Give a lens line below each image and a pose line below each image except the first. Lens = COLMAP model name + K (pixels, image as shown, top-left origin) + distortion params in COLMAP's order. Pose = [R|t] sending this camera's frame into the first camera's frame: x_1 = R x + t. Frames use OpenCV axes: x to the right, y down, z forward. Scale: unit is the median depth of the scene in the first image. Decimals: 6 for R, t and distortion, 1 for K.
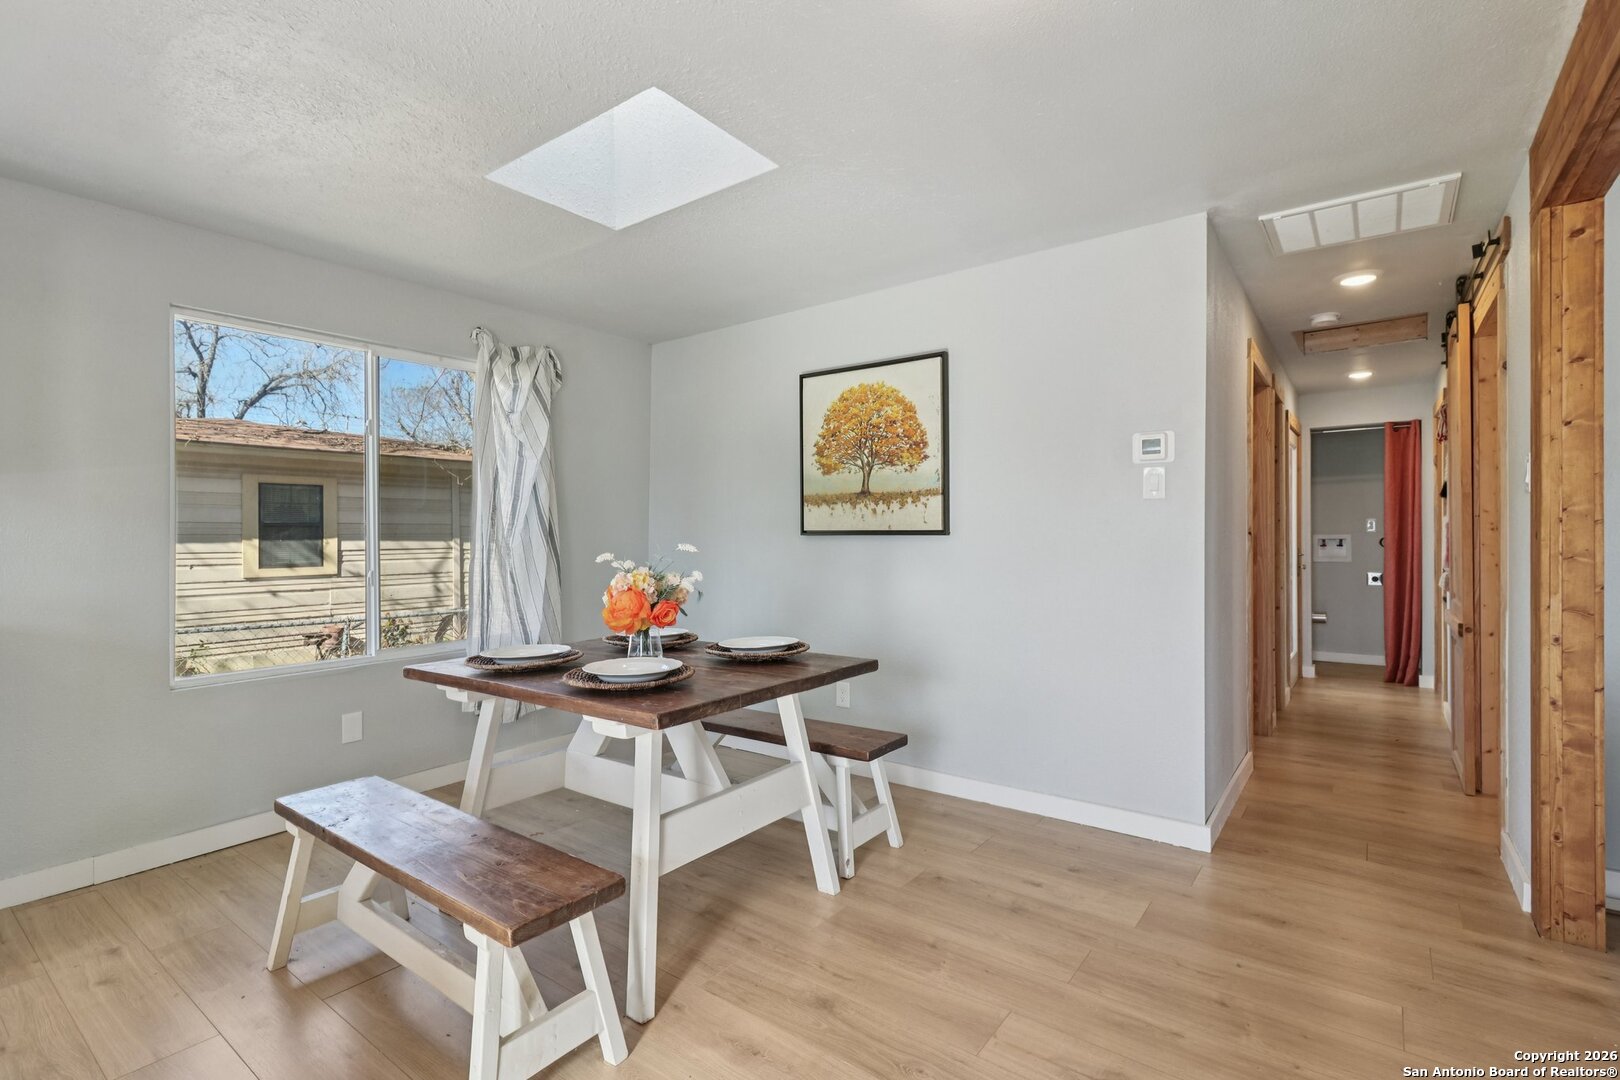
lens RADIAL K [[753.2, 0, 816.4], [0, 753.2, 523.1], [0, 0, 1]] dist [0.004060, -0.000134]
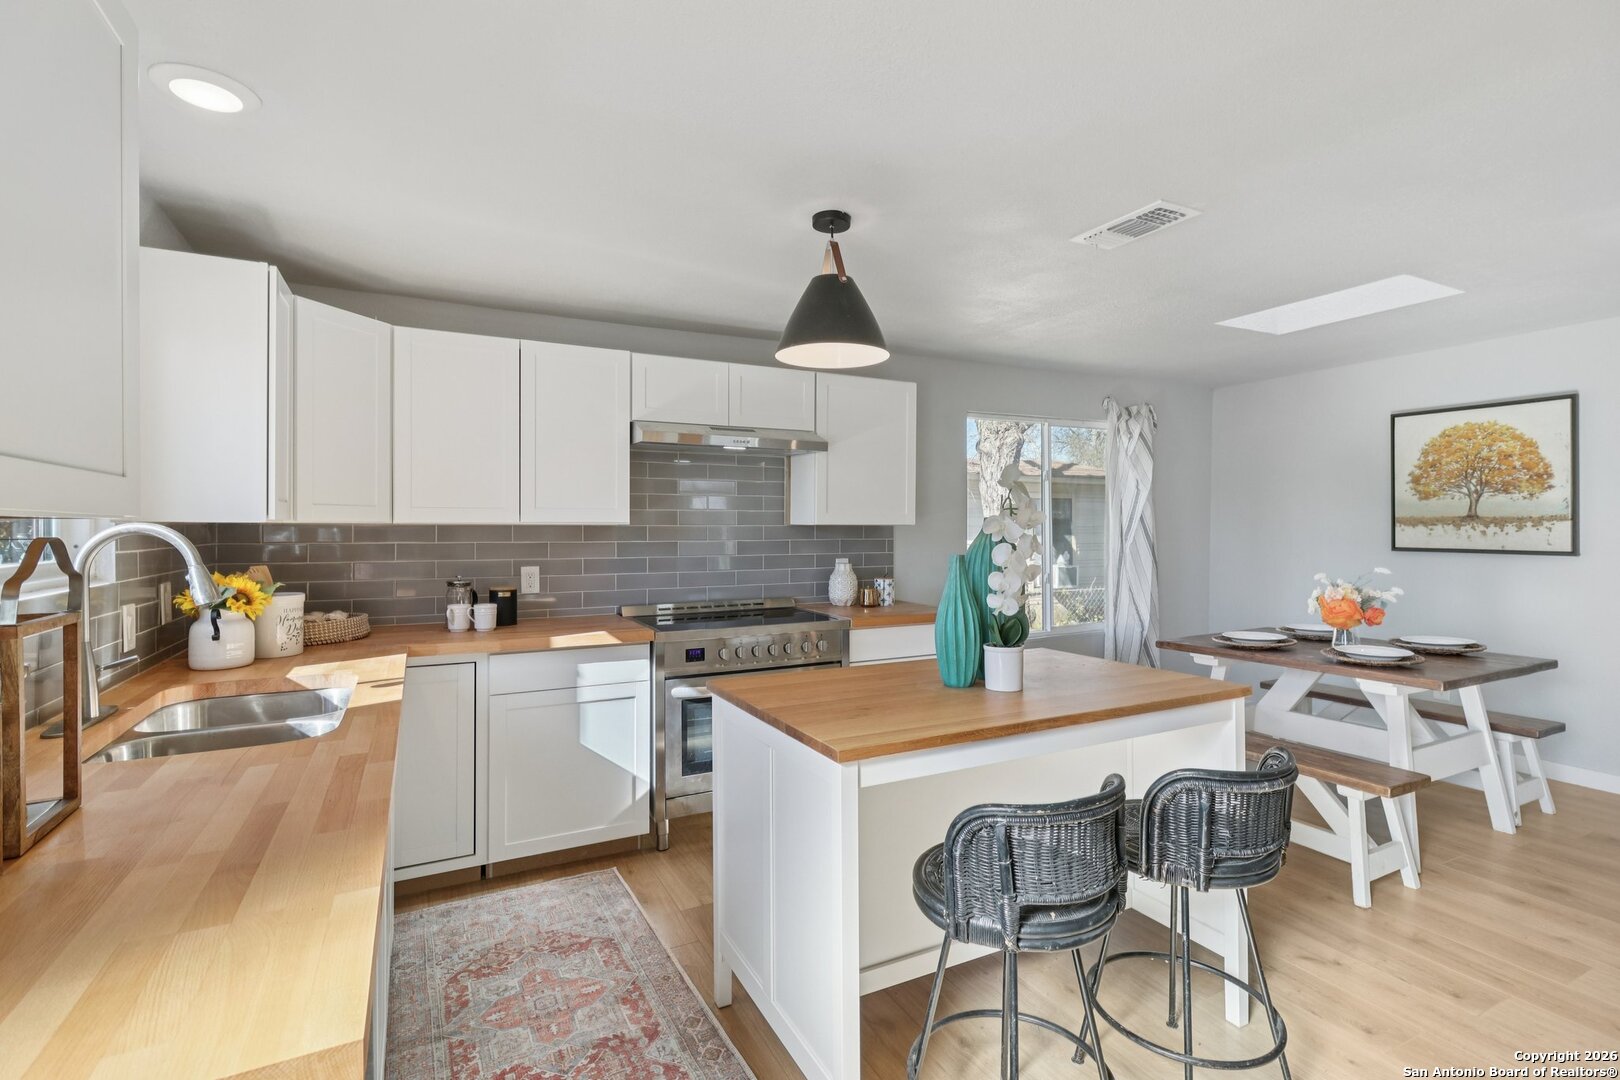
lens RADIAL K [[753.2, 0, 816.4], [0, 753.2, 523.1], [0, 0, 1]] dist [0.004060, -0.000134]
pose [[0.897043, -0.000798, -0.441943, -0.329971], [0.008966, 0.999825, 0.016394, -0.059038], [0.441853, -0.018668, 0.896893, -0.491358]]
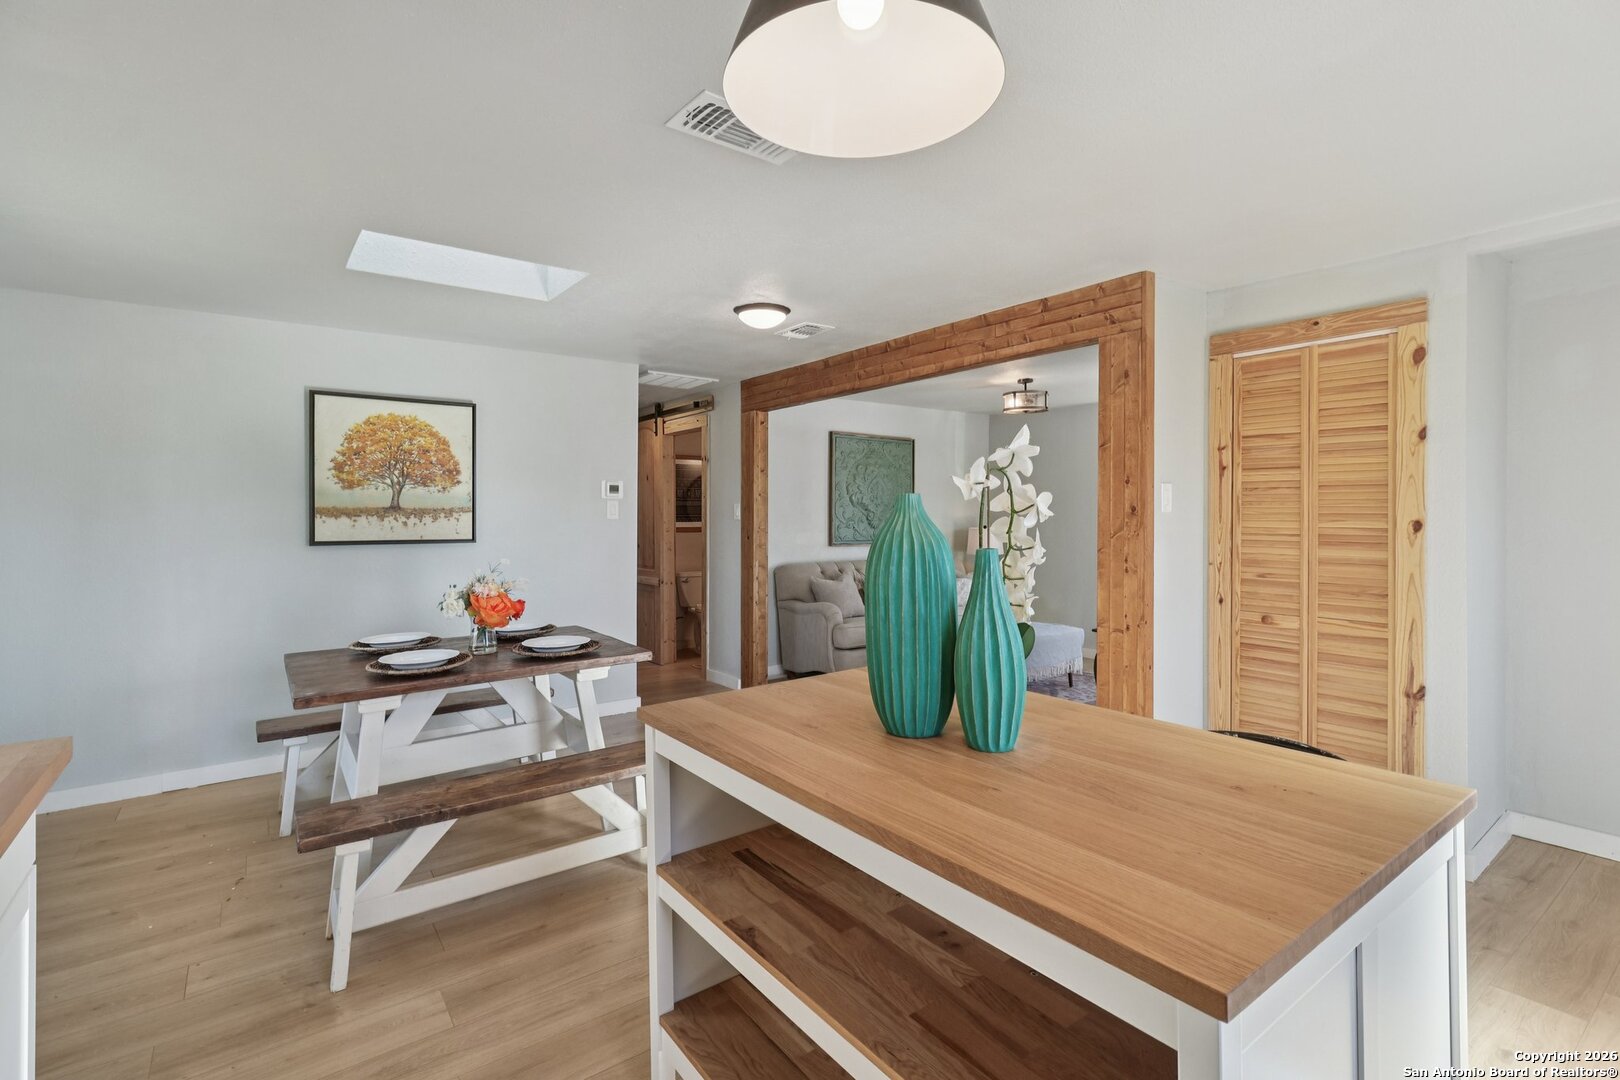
lens RADIAL K [[753.2, 0, 816.4], [0, 753.2, 523.1], [0, 0, 1]] dist [0.004060, -0.000134]
pose [[0.271228, -0.005506, 0.962499, -0.890845], [-0.013324, 0.999866, 0.009474, -0.036652], [-0.962423, -0.015395, 0.271118, 0.058419]]
